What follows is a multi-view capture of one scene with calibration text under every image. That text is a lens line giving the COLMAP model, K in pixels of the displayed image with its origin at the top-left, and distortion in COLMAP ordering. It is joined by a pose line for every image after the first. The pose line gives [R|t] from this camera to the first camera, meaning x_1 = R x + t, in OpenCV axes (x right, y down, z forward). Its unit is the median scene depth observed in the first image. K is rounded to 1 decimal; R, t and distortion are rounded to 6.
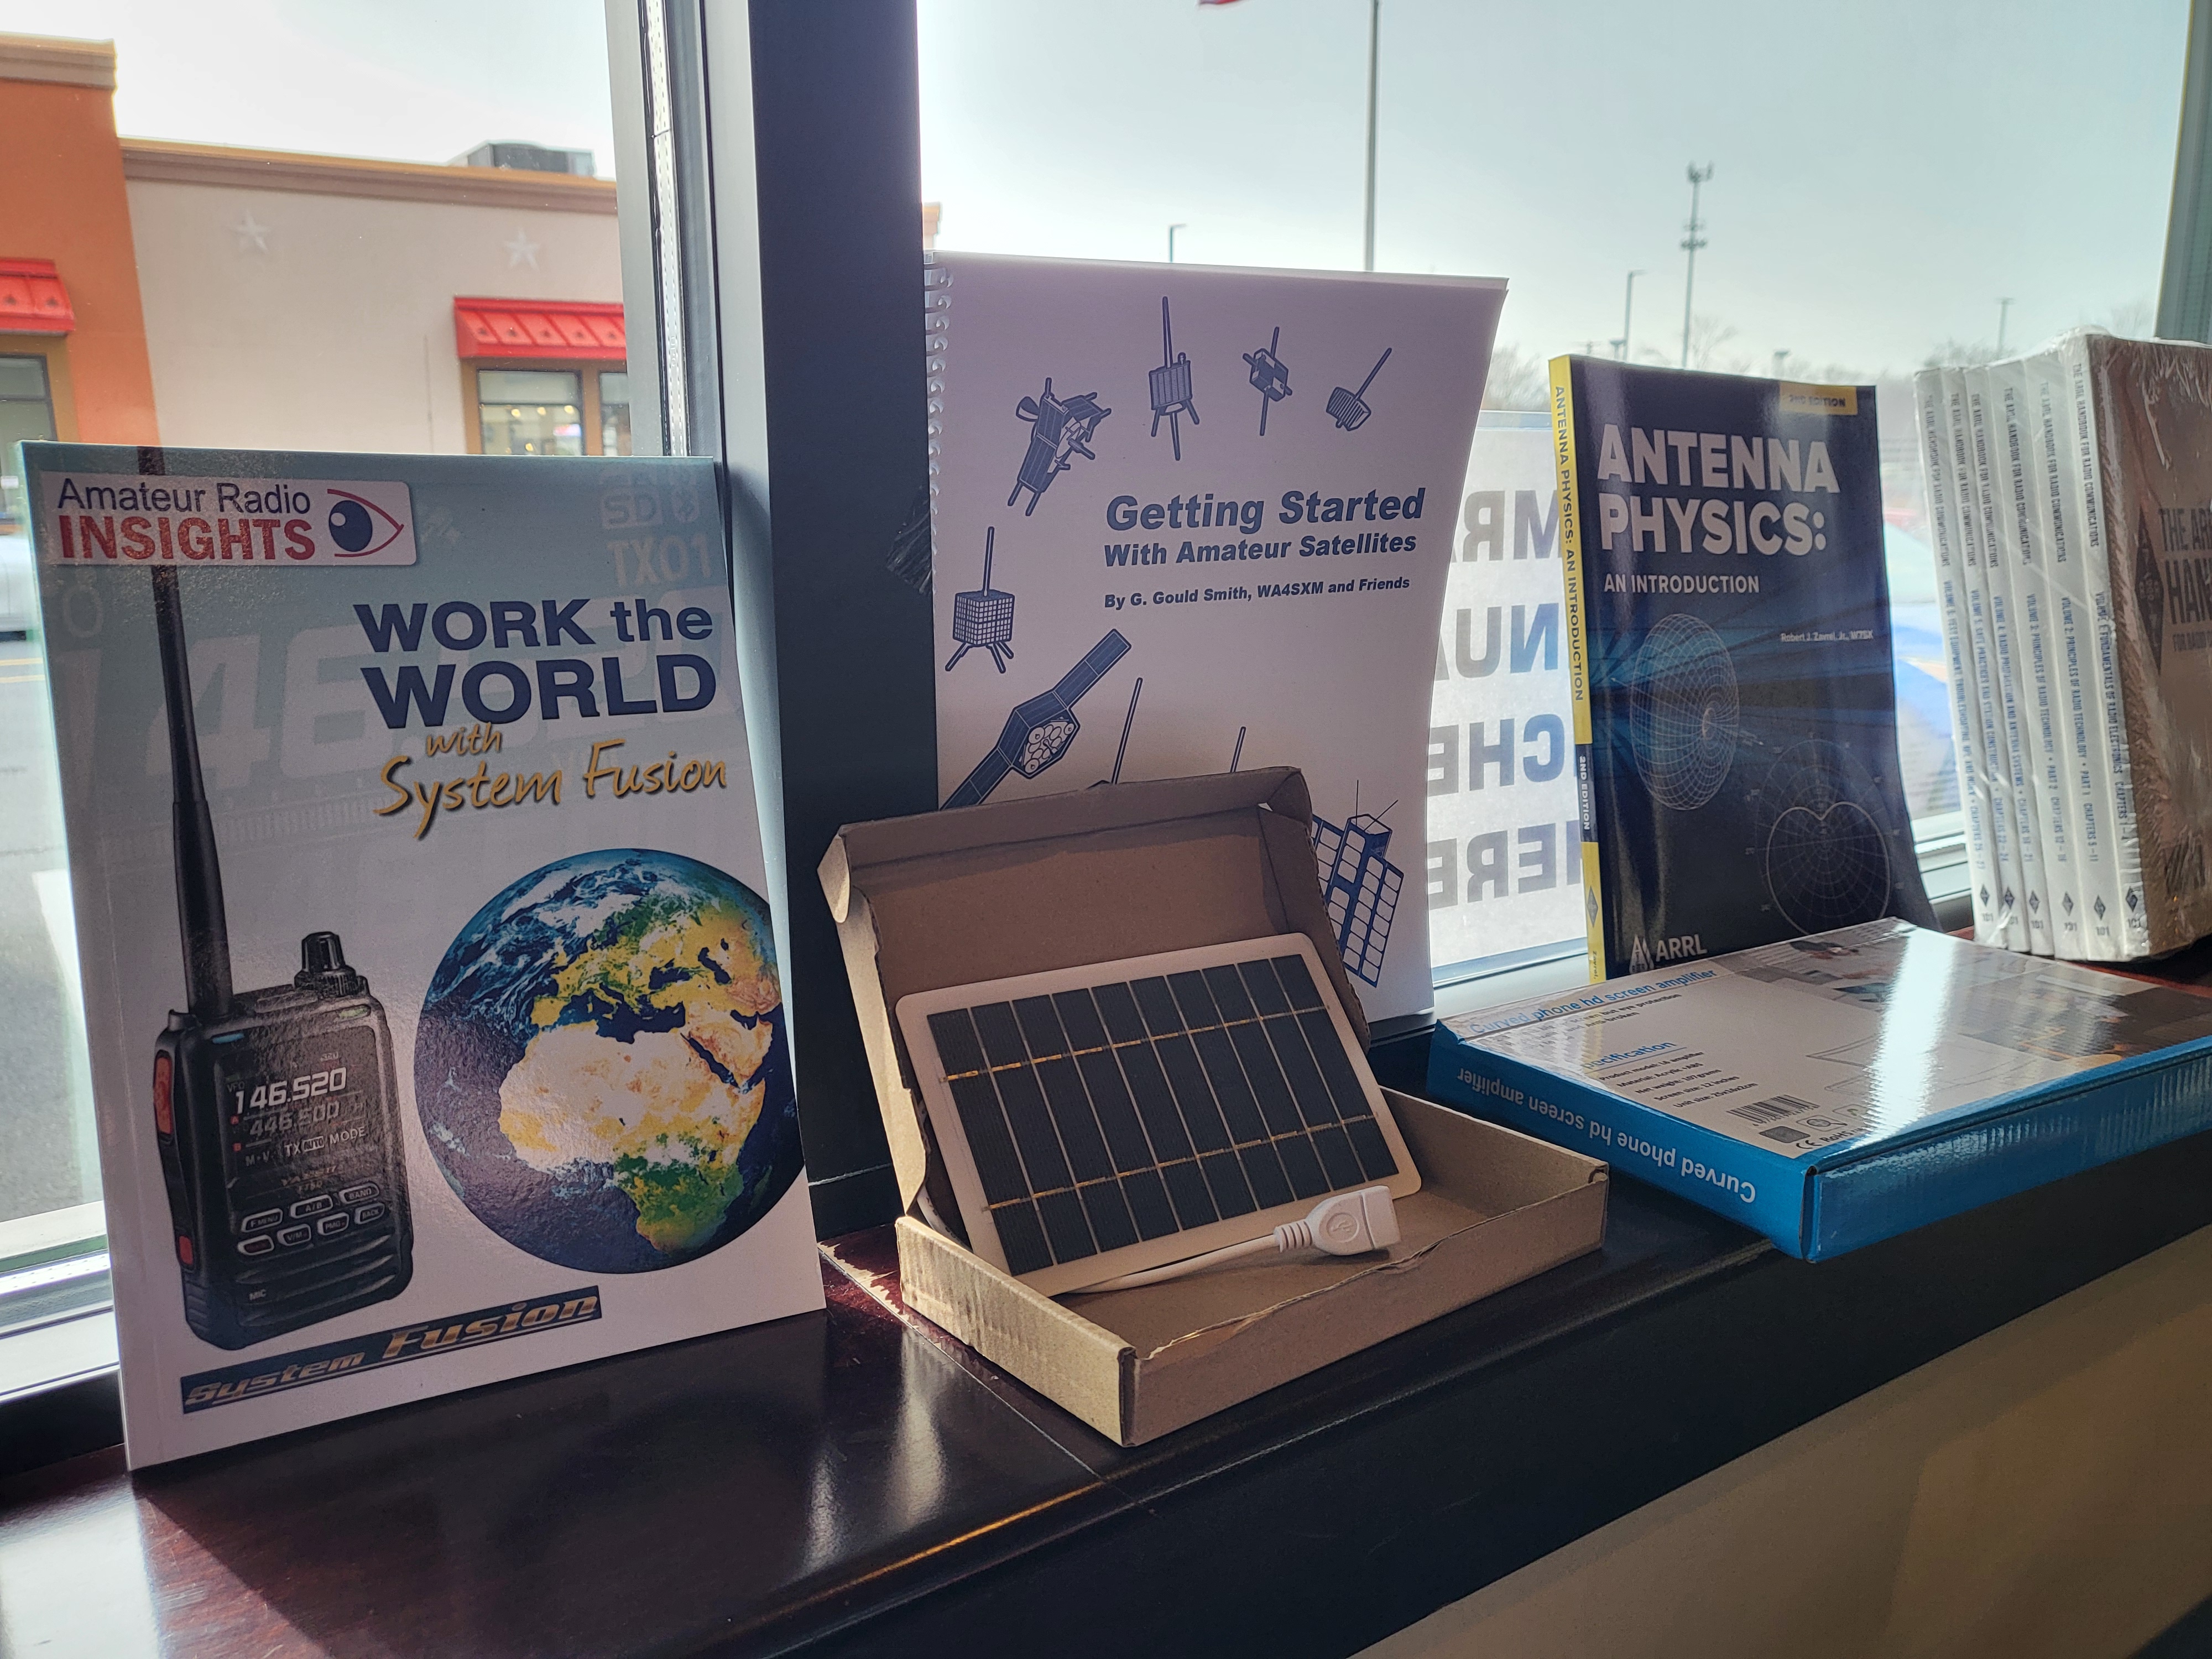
lens RADIAL K [[1692.4, 0, 1082.5], [0, 1692.4, 819.0], [0, 0, 1]] dist [-0.045367, 0.110359]
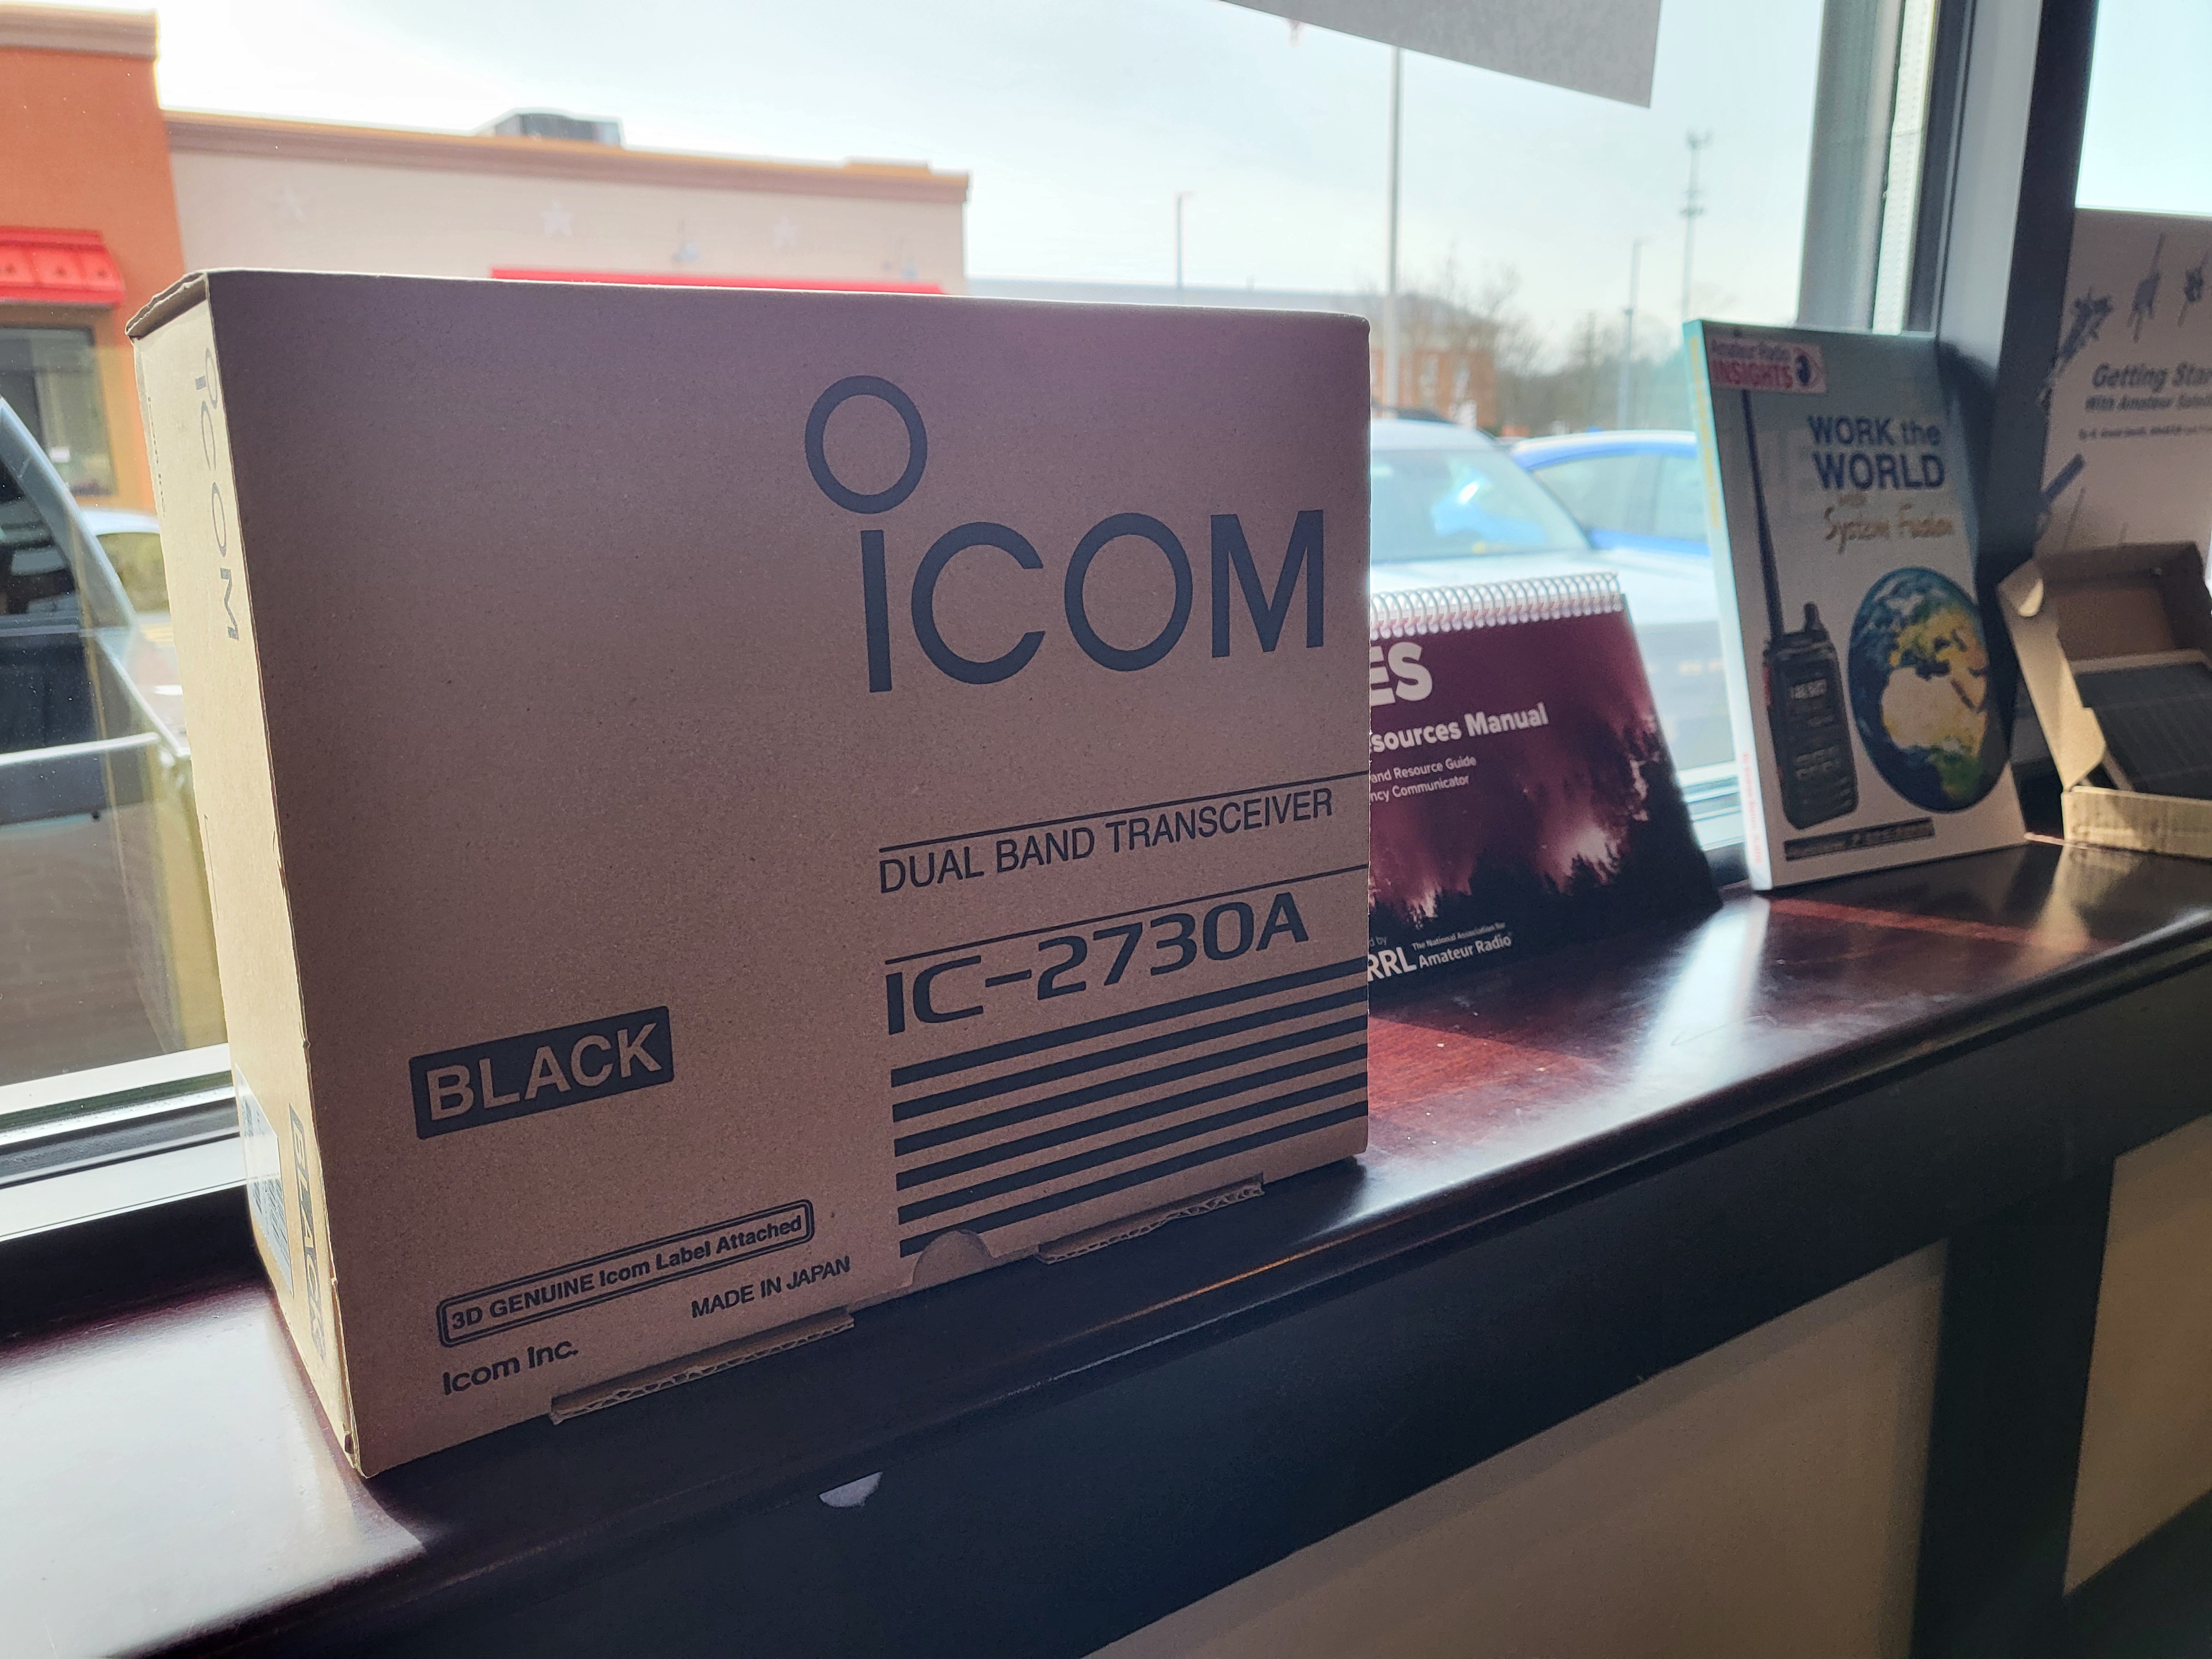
lens RADIAL K [[1693.8, 0, 1081.9], [0, 1693.8, 827.5], [0, 0, 1]] dist [-0.010913, 0.062342]
pose [[0.999947, -0.005666, 0.008585, -1.118598], [0.005504, 0.999809, 0.018772, 0.240119], [-0.008690, -0.018724, 0.999787, -0.684147]]
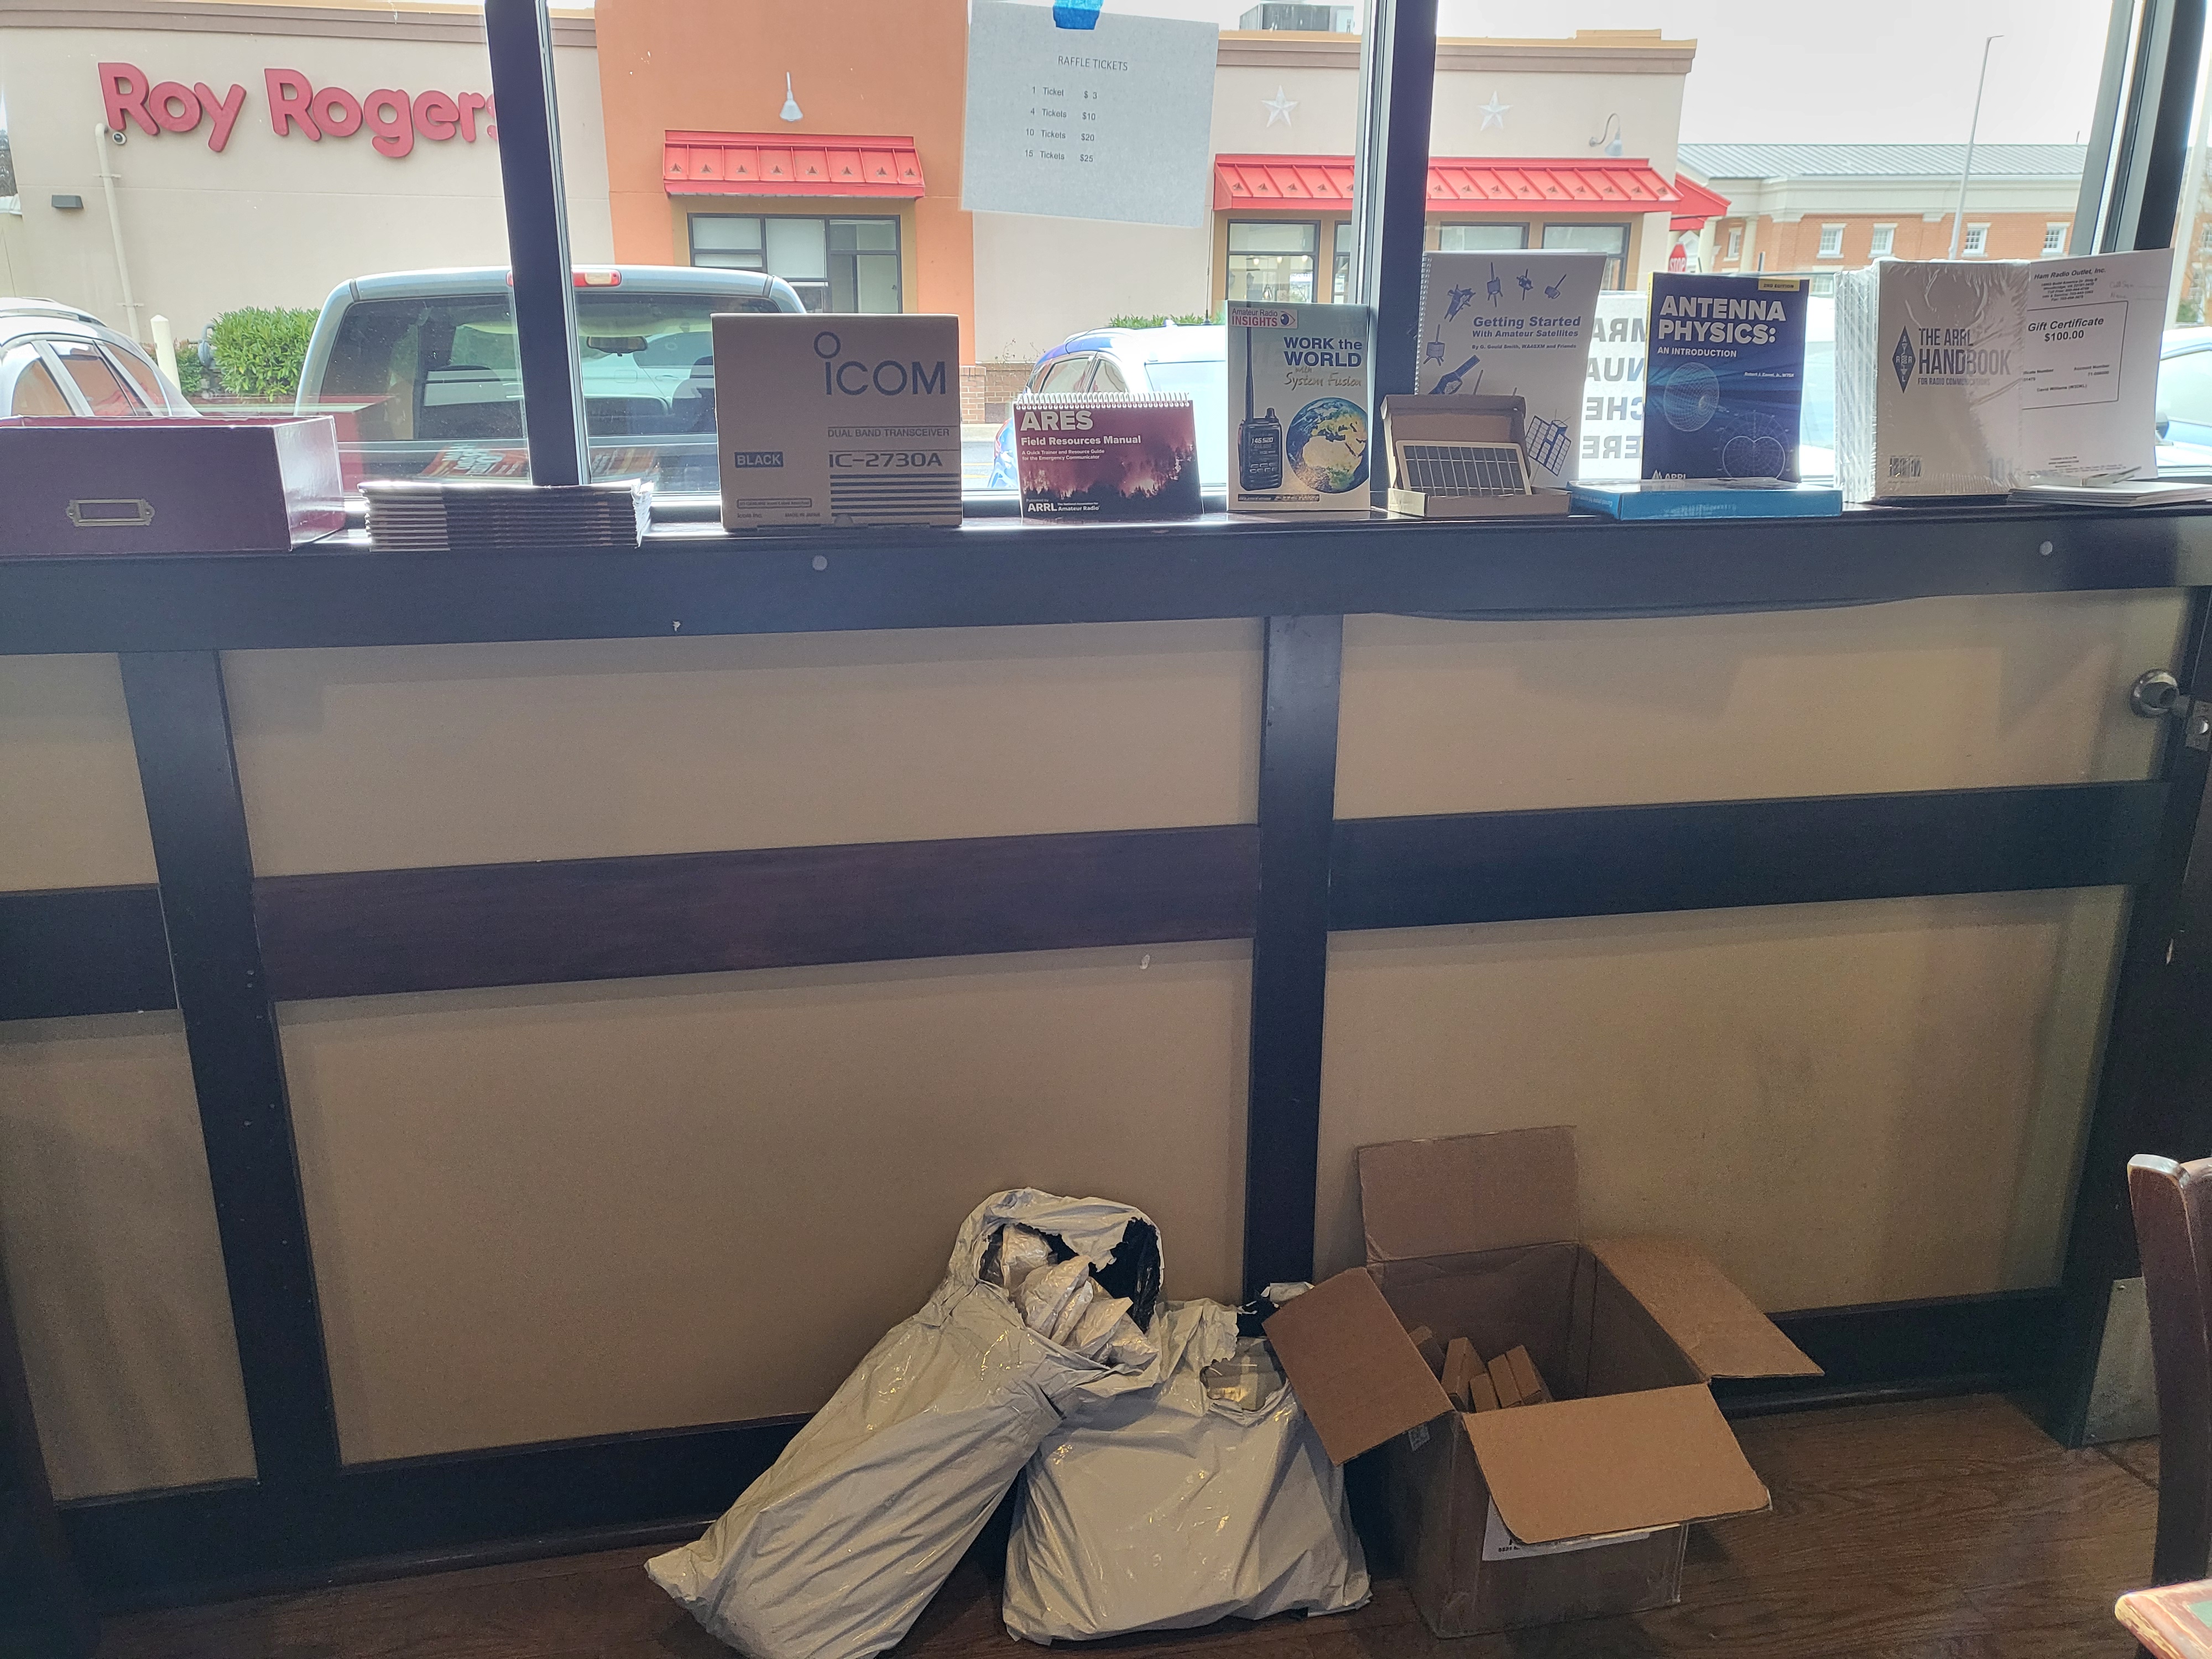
lens RADIAL K [[1696.2, 0, 1091.7], [0, 1696.2, 830.8], [0, 0, 1]] dist [-0.005484, 0.062737]
pose [[0.919073, 0.125621, -0.373529, 0.912659], [-0.092101, 0.990054, 0.106348, 0.709224], [0.383174, -0.063340, 0.921502, -3.299949]]
